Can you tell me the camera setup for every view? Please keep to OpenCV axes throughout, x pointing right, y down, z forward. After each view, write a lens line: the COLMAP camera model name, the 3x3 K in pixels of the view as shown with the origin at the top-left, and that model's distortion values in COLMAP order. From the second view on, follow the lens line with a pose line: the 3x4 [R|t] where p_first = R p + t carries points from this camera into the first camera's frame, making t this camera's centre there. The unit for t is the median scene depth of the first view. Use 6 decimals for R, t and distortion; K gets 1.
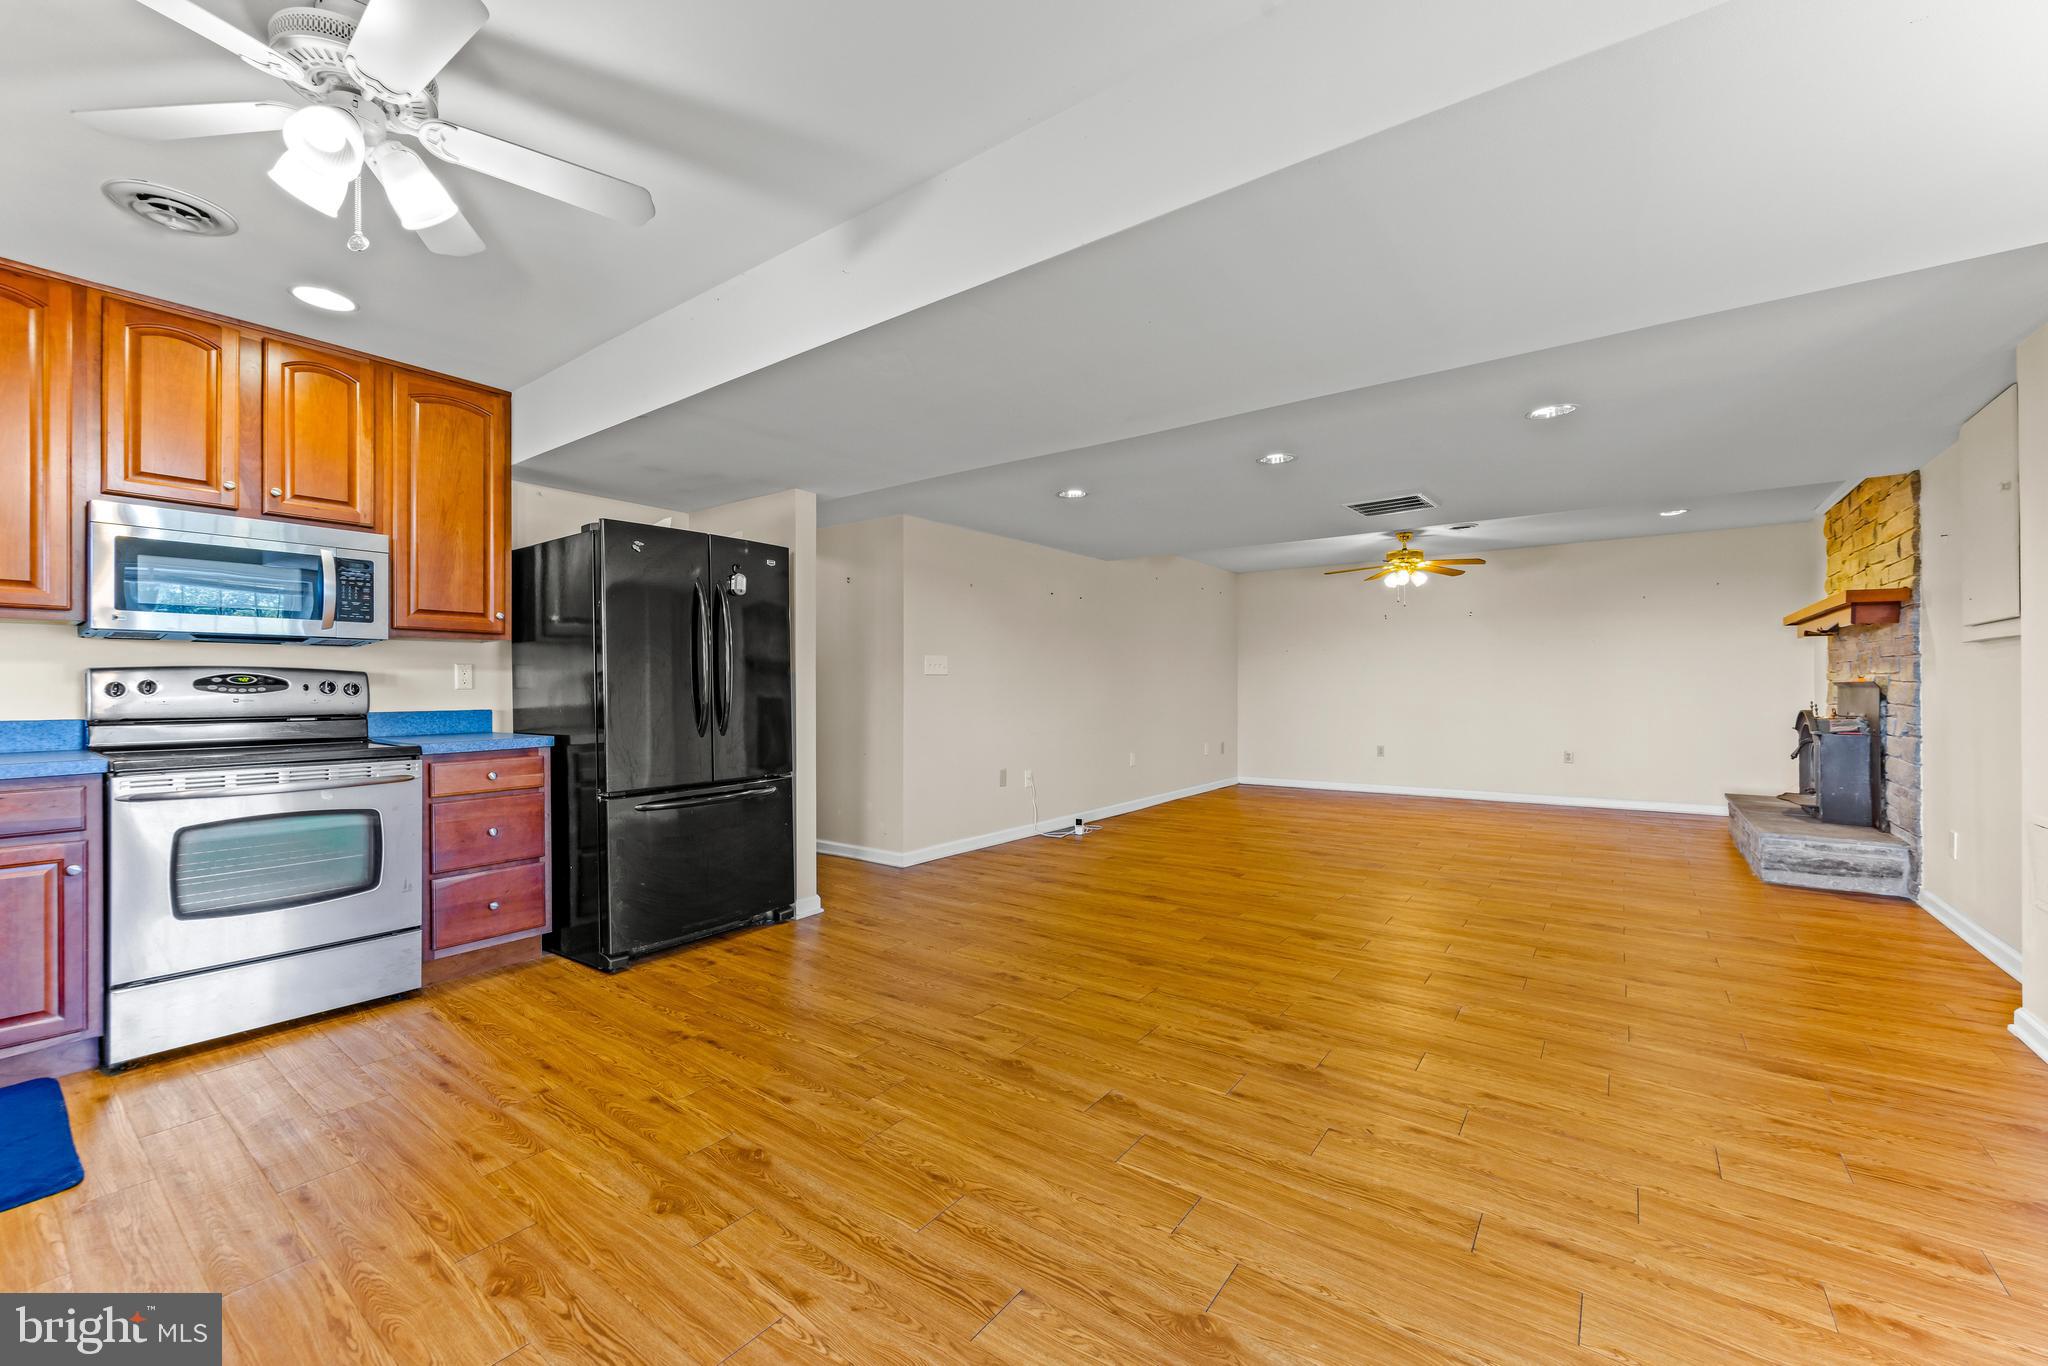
lens RADIAL K [[818.8, 0, 1027.2], [0, 818.8, 683.5], [0, 0, 1]] dist [-0.006234, 0.000108]
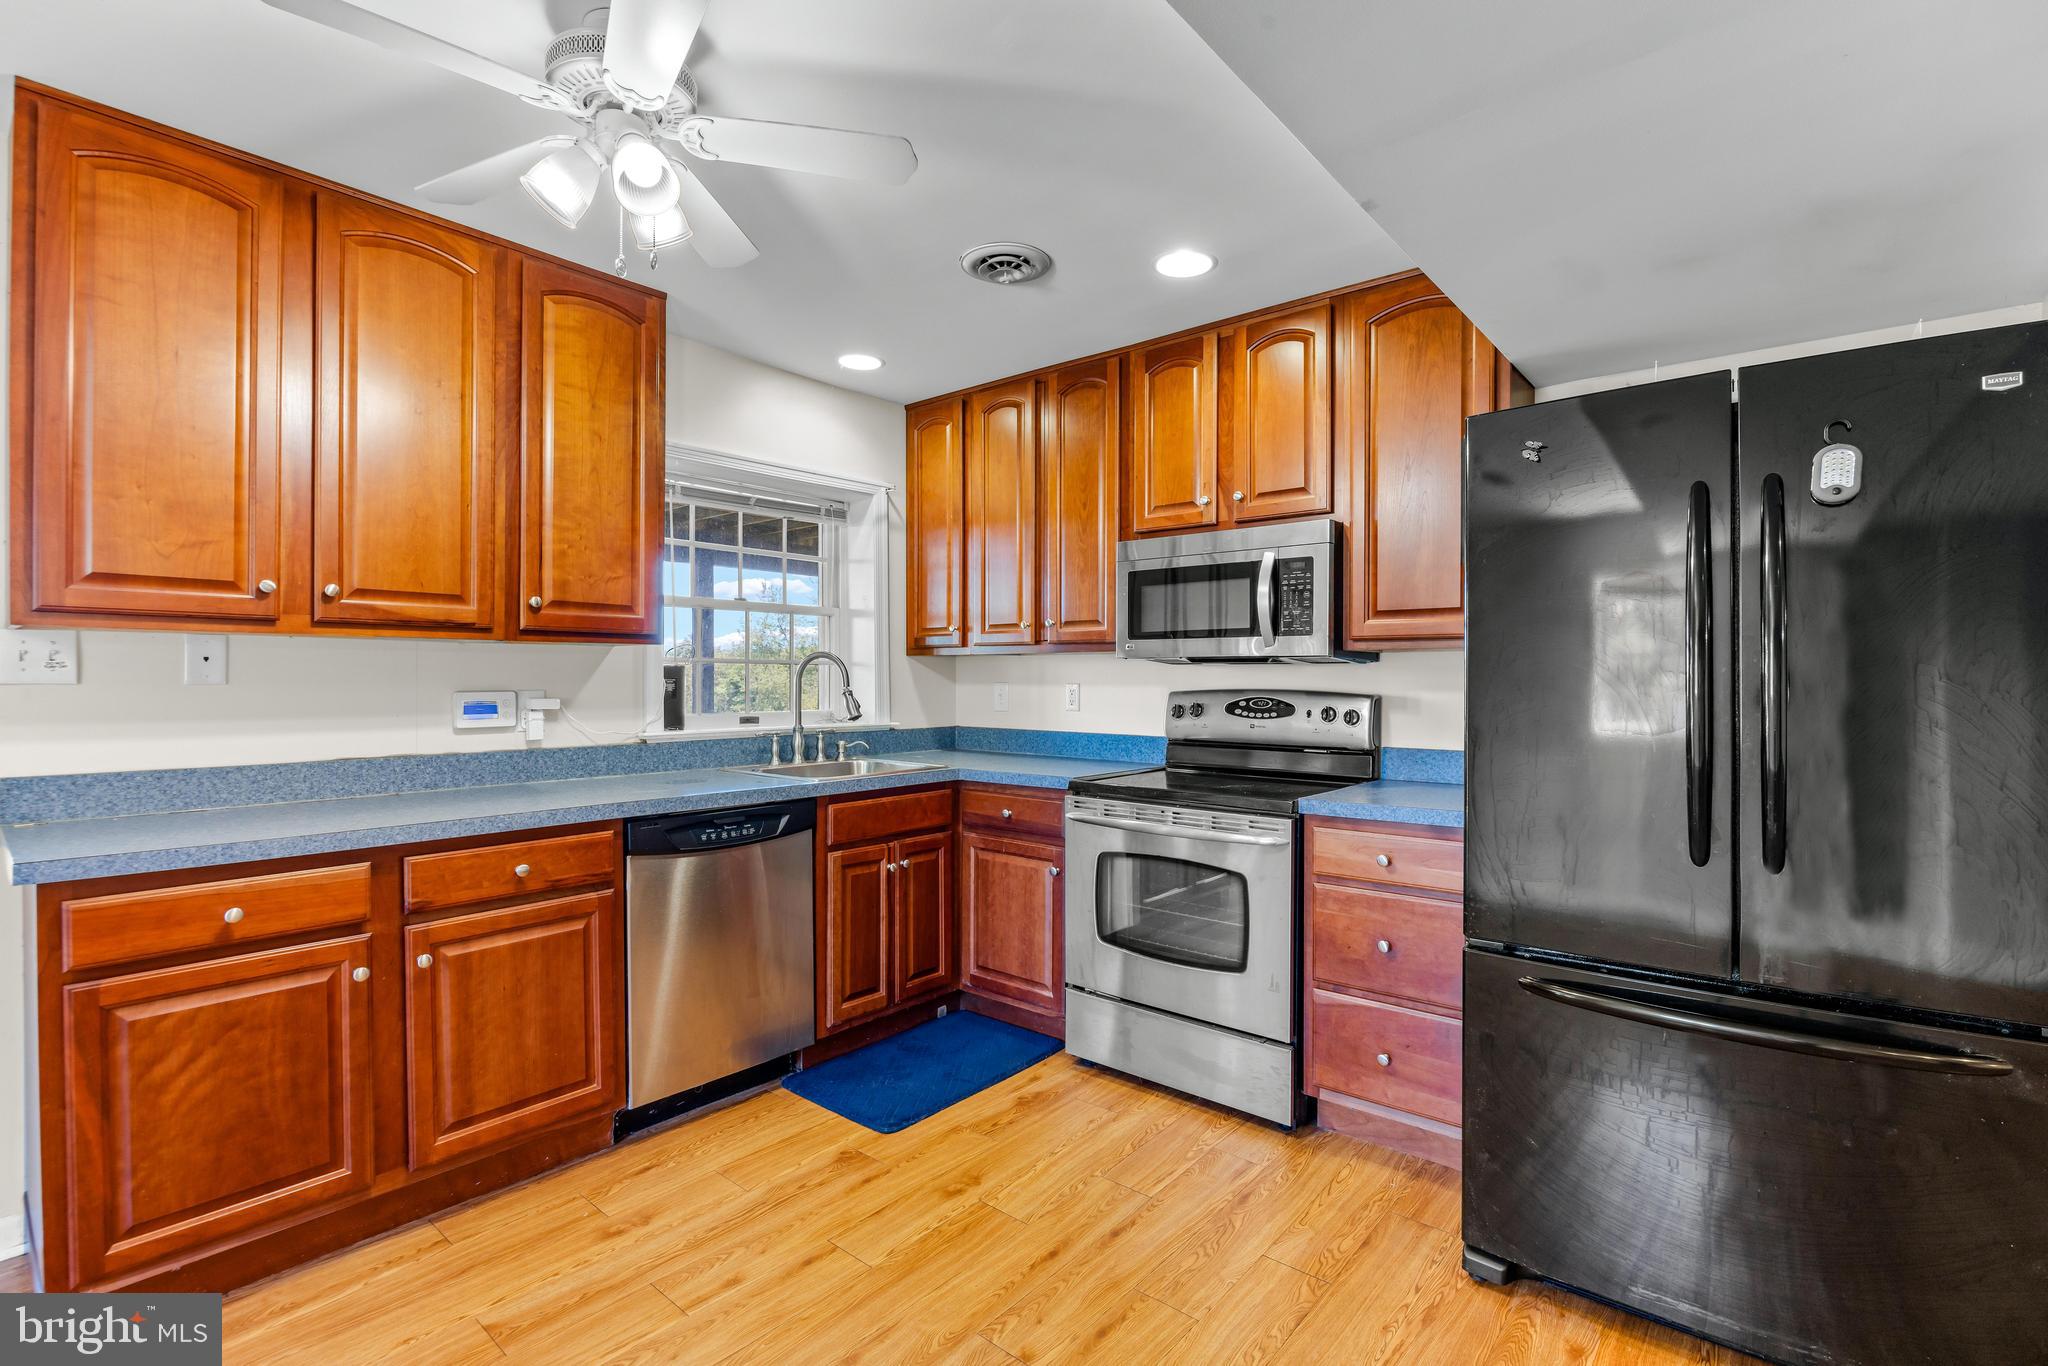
lens RADIAL K [[939.9, 0, 1029.6], [0, 939.9, 682.6], [0, 0, 1]] dist [0.001617, 0.000043]
pose [[-0.068928, 0.006827, -0.997598, 0.124438], [-0.000370, 0.999976, 0.006869, -0.037266], [0.997622, 0.000843, -0.068924, 0.840385]]
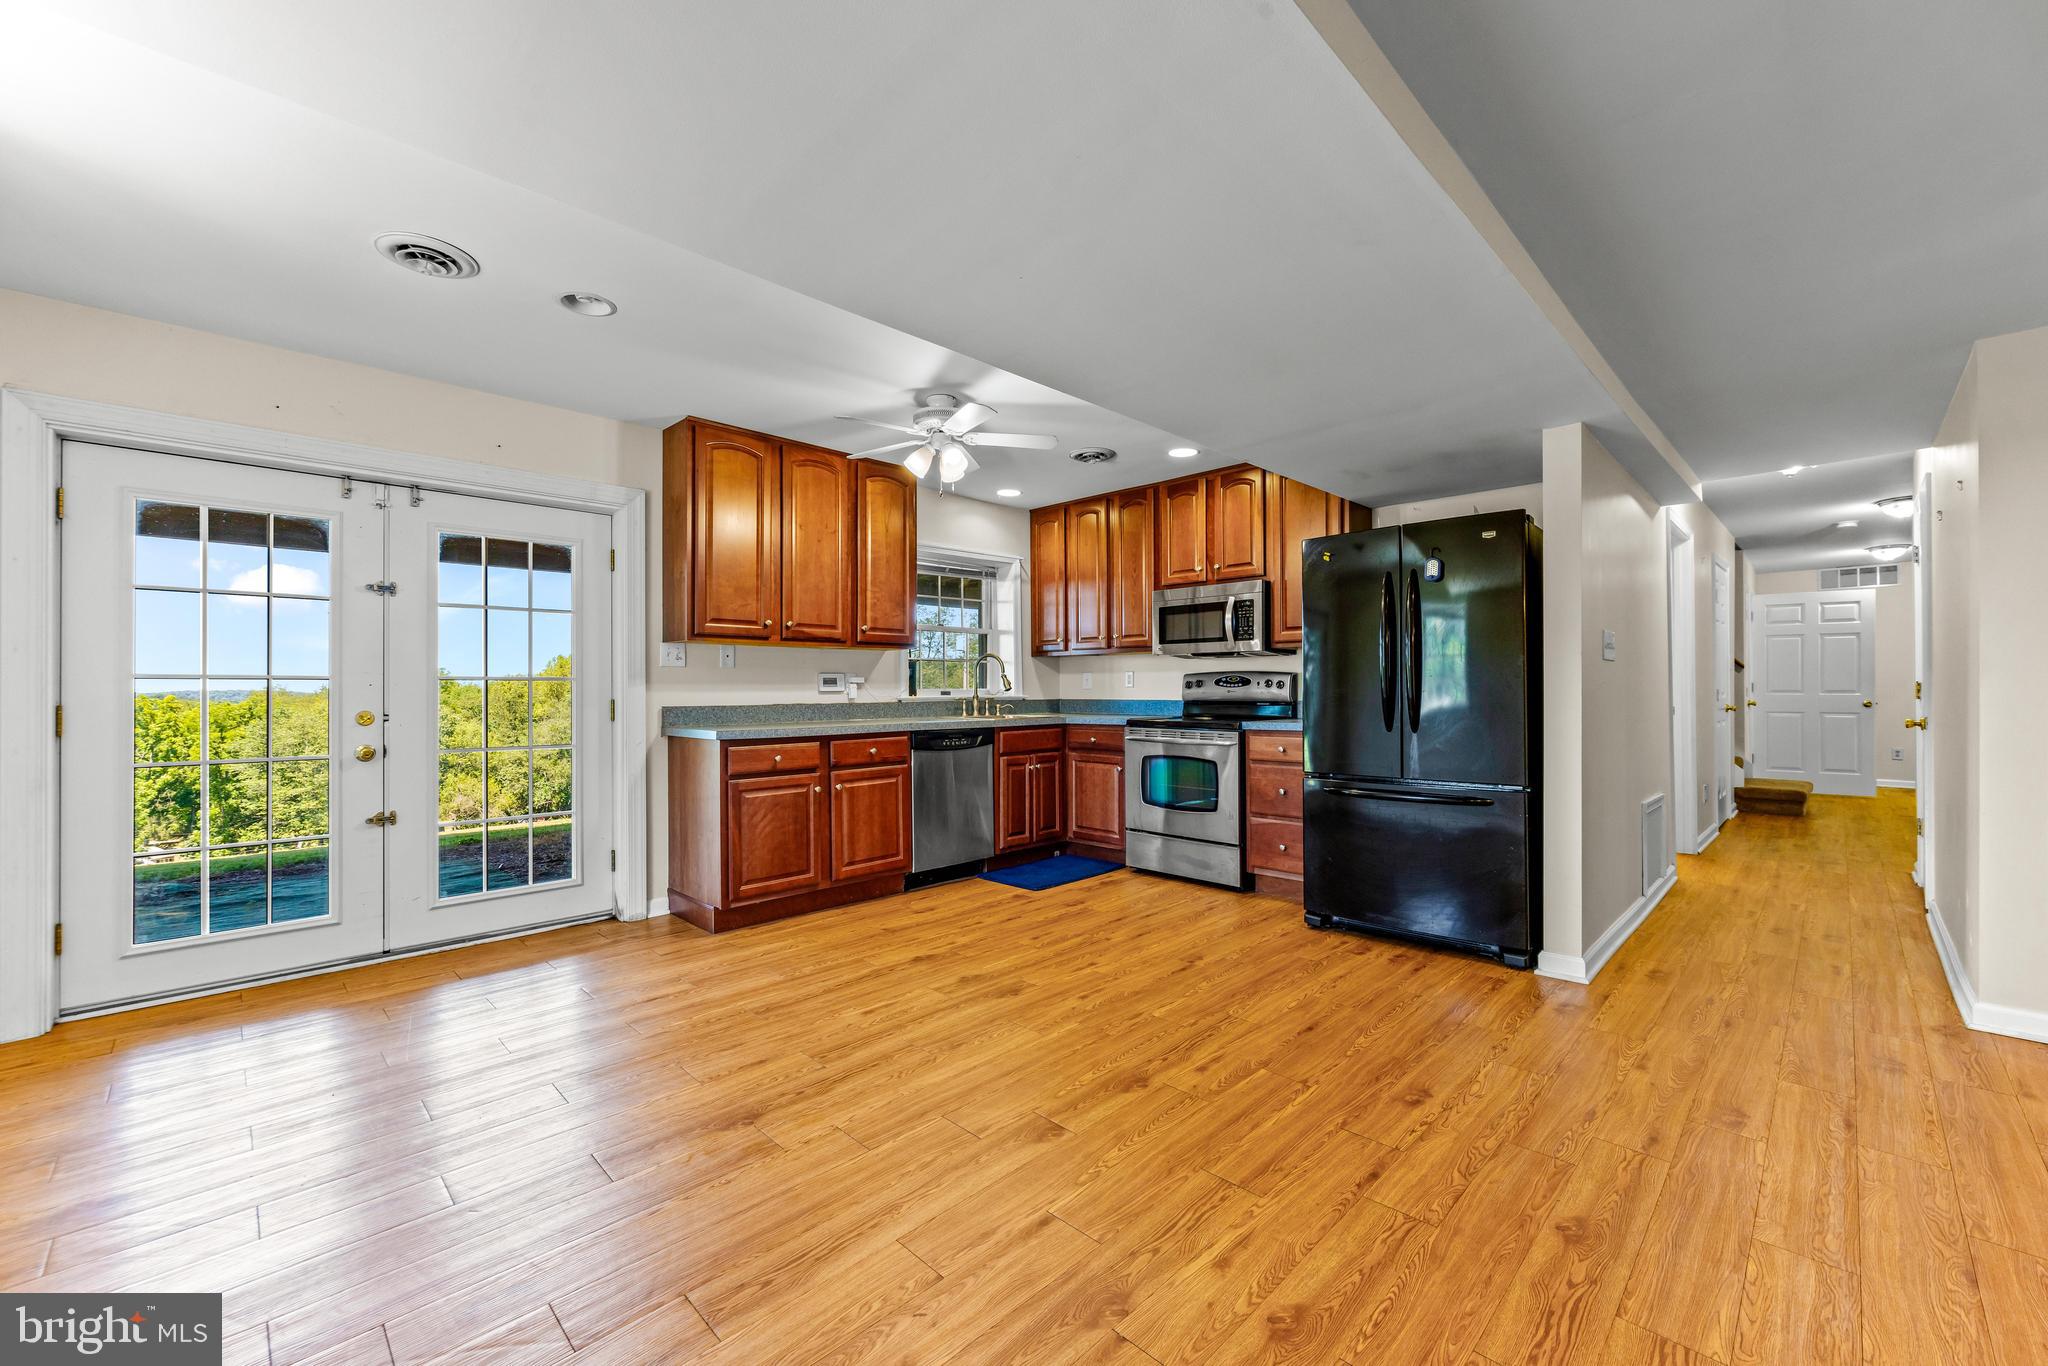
lens RADIAL K [[818.8, 0, 1023.9], [0, 818.8, 681.2], [0, 0, 1]] dist [-0.006234, 0.000108]
pose [[-0.159268, -0.006535, -0.987214, 0.793777], [0.006047, 0.999953, -0.007595, 0.010269], [0.987217, -0.007179, -0.159221, 0.872653]]
